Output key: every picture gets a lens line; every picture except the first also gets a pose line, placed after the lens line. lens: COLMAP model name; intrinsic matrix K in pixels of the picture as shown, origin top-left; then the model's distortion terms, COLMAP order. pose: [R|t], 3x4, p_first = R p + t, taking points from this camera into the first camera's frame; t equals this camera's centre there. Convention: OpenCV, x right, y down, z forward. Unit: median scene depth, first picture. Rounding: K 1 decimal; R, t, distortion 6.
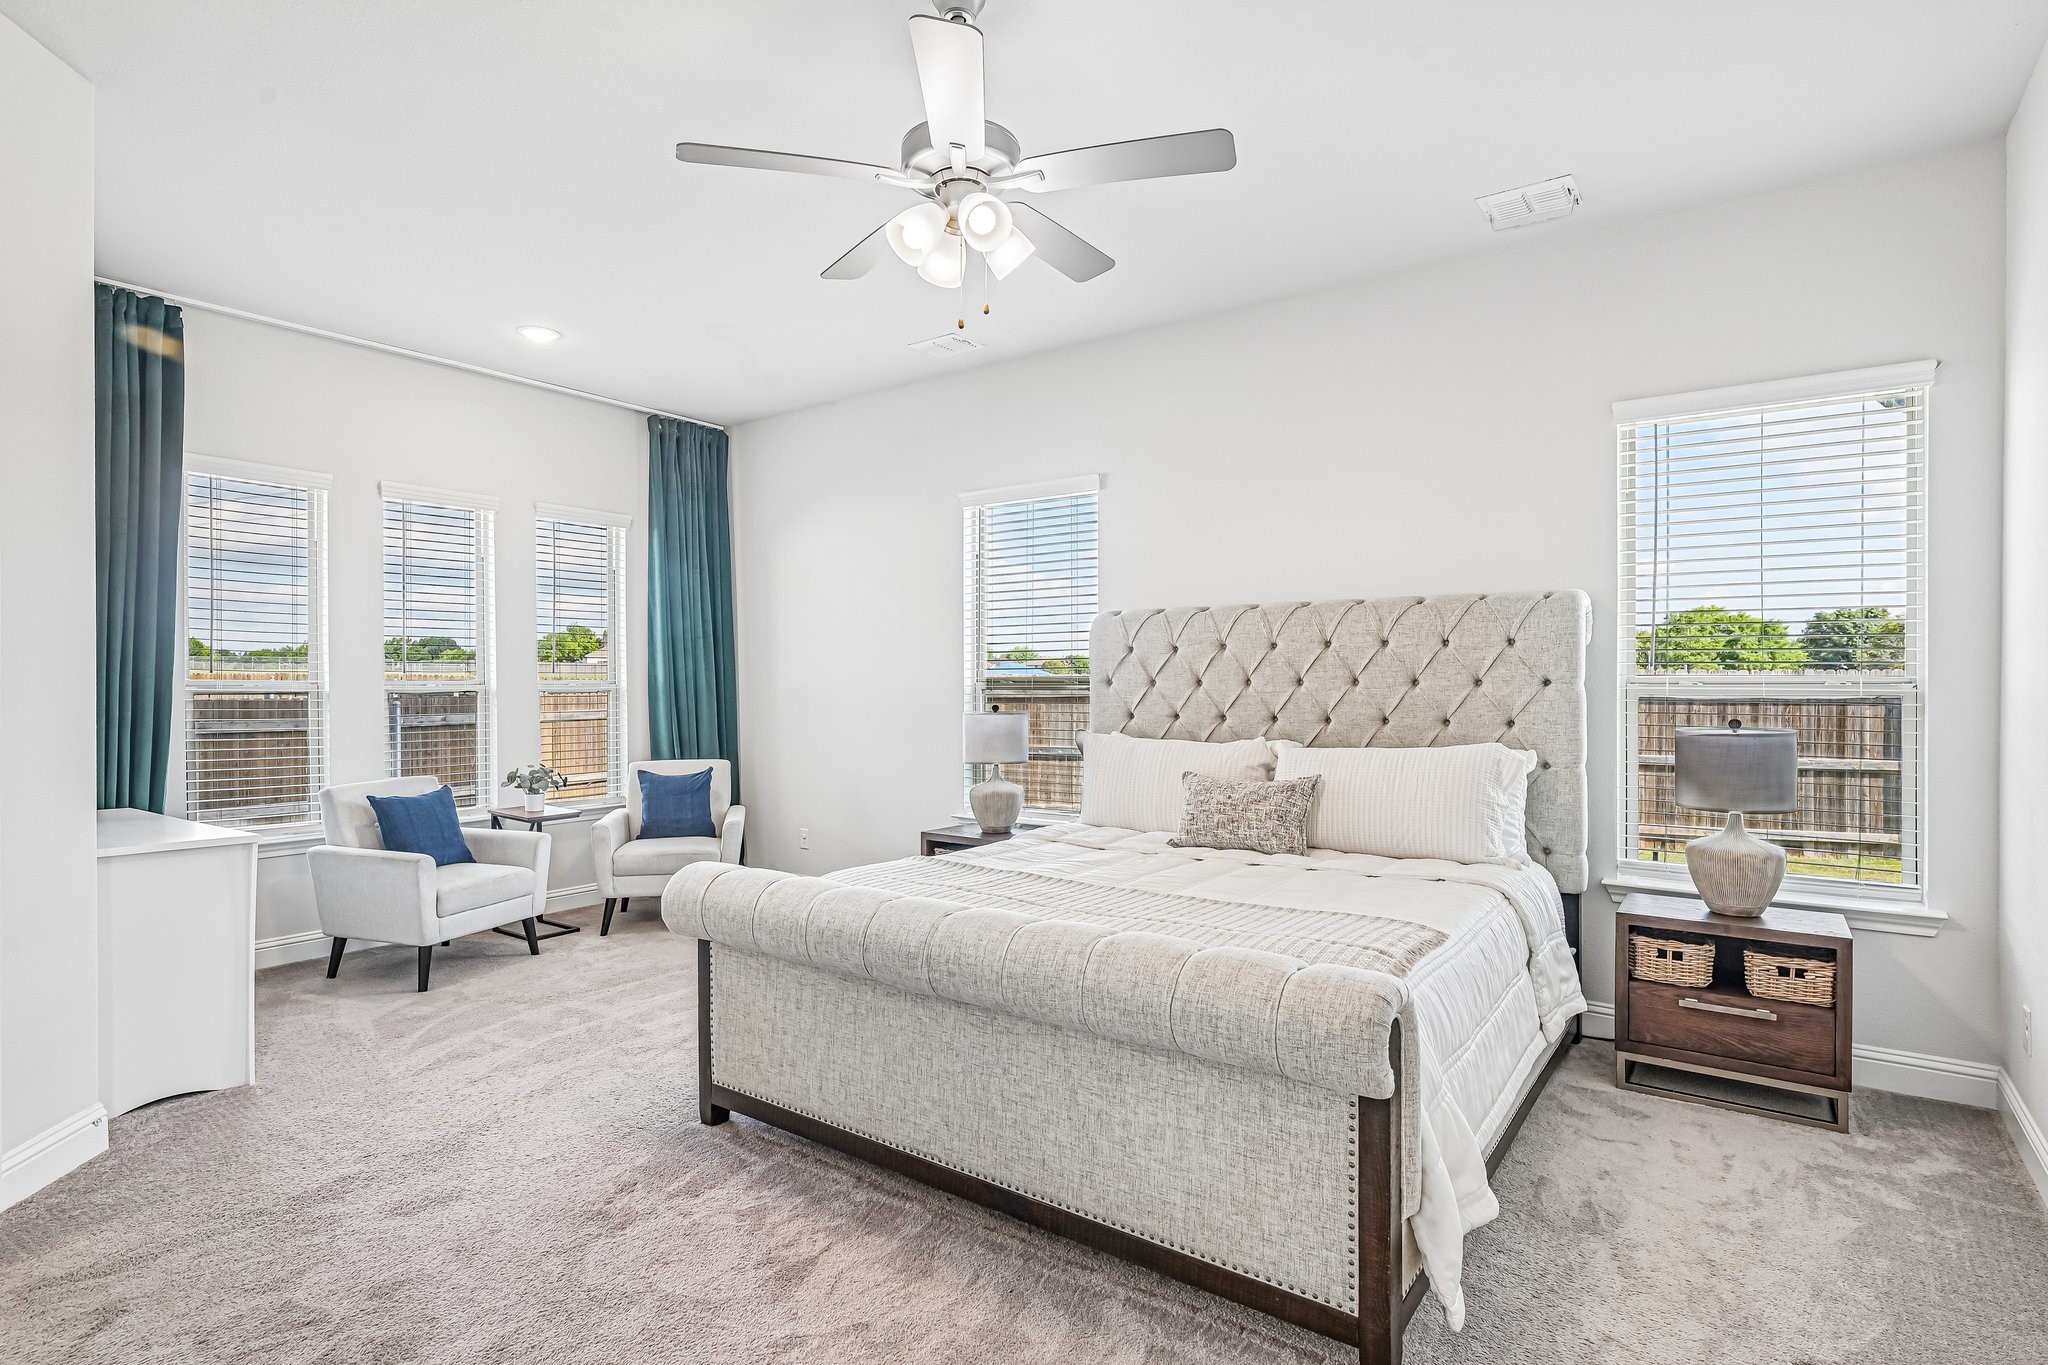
lens RADIAL K [[1009.8, 0, 1024.0], [0, 1009.8, 682.5], [0, 0, 1]] dist [-0.002120, -0.000261]
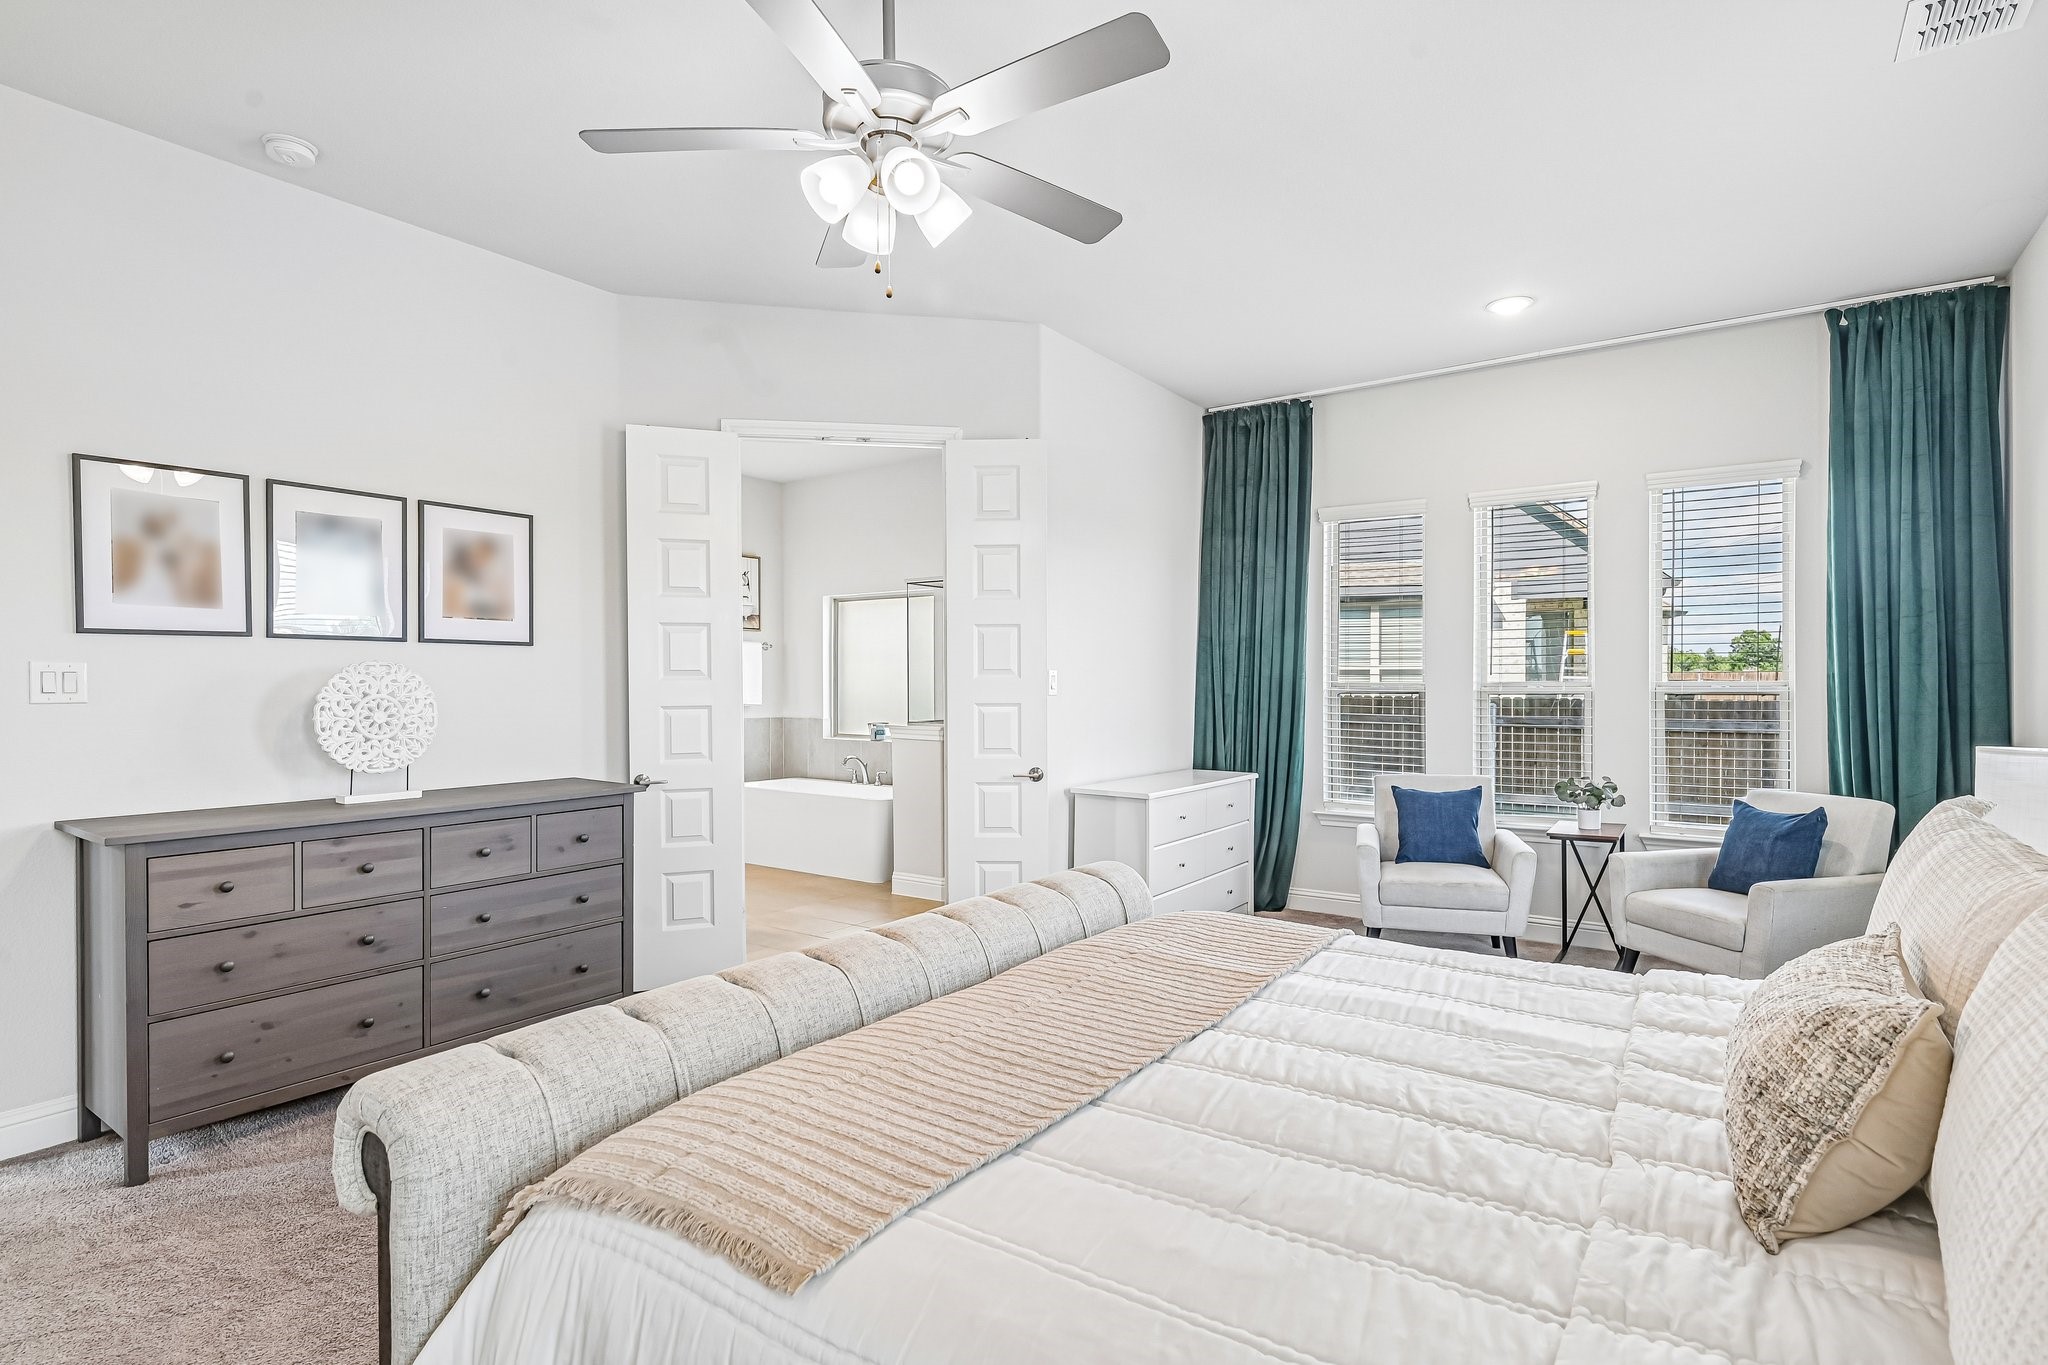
lens RADIAL K [[997.8, 0, 1024.0], [0, 997.8, 682.5], [0, 0, 1]] dist [-0.000505, -0.000048]
pose [[0.025958, 0.001203, -0.999662, 0.403419], [-0.000468, 0.999999, 0.001191, -0.002330], [0.999663, 0.000437, 0.025959, 0.512878]]
